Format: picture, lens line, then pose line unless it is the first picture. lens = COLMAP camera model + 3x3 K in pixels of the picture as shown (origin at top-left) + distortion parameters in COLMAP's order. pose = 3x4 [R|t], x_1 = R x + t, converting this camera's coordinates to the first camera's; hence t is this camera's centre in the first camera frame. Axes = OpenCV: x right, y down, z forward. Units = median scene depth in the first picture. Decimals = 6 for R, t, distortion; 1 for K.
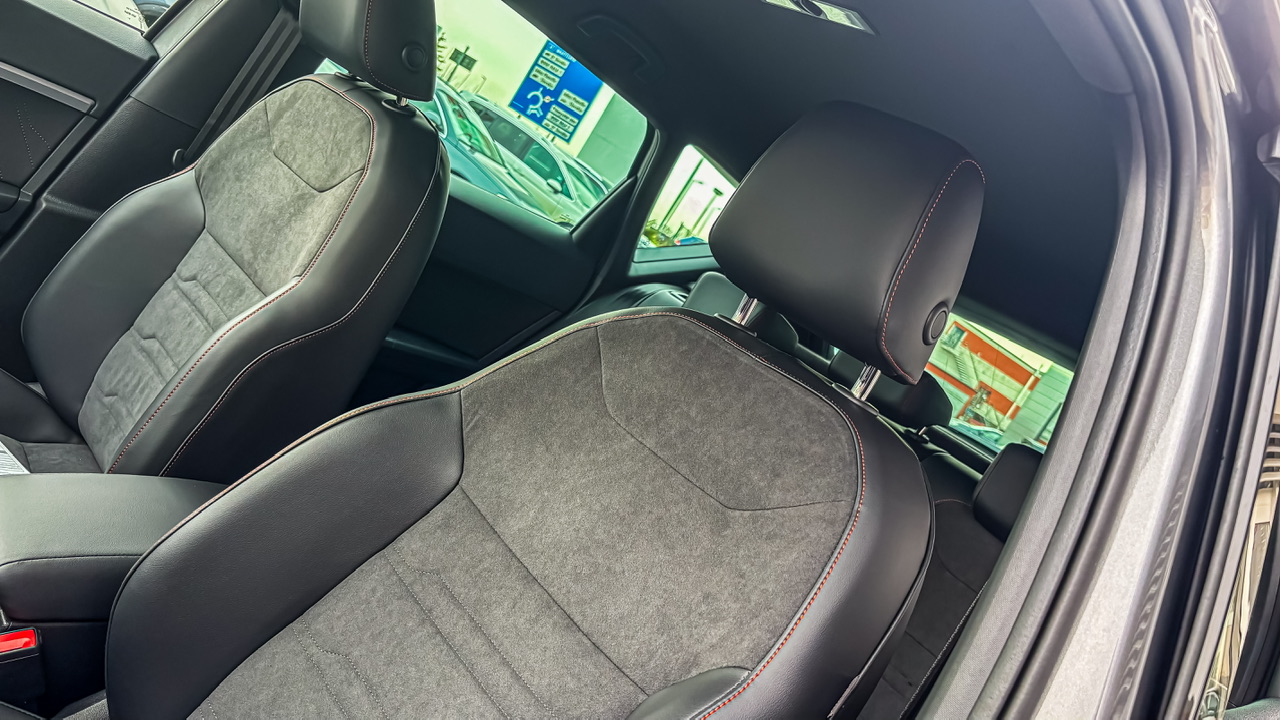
lens RADIAL K [[1038.2, 0, 639.4], [0, 1038.2, 340.7], [0, 0, 1]] dist [0.039556, -0.001139]
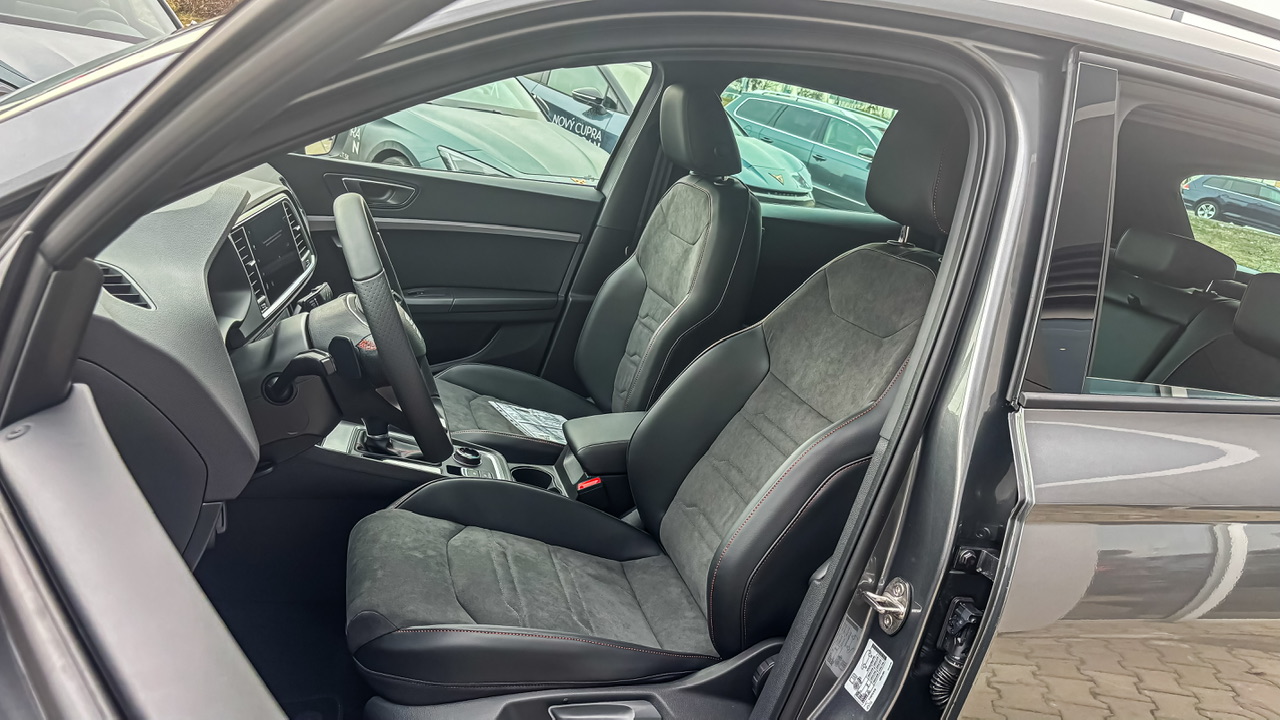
lens RADIAL K [[1038.2, 0, 639.4], [0, 1038.2, 340.7], [0, 0, 1]] dist [0.039556, -0.001139]
pose [[0.846515, -0.258878, -0.465183, 0.356735], [0.242834, 0.965371, -0.095340, 0.144600], [0.473756, -0.032255, 0.880065, -0.526019]]
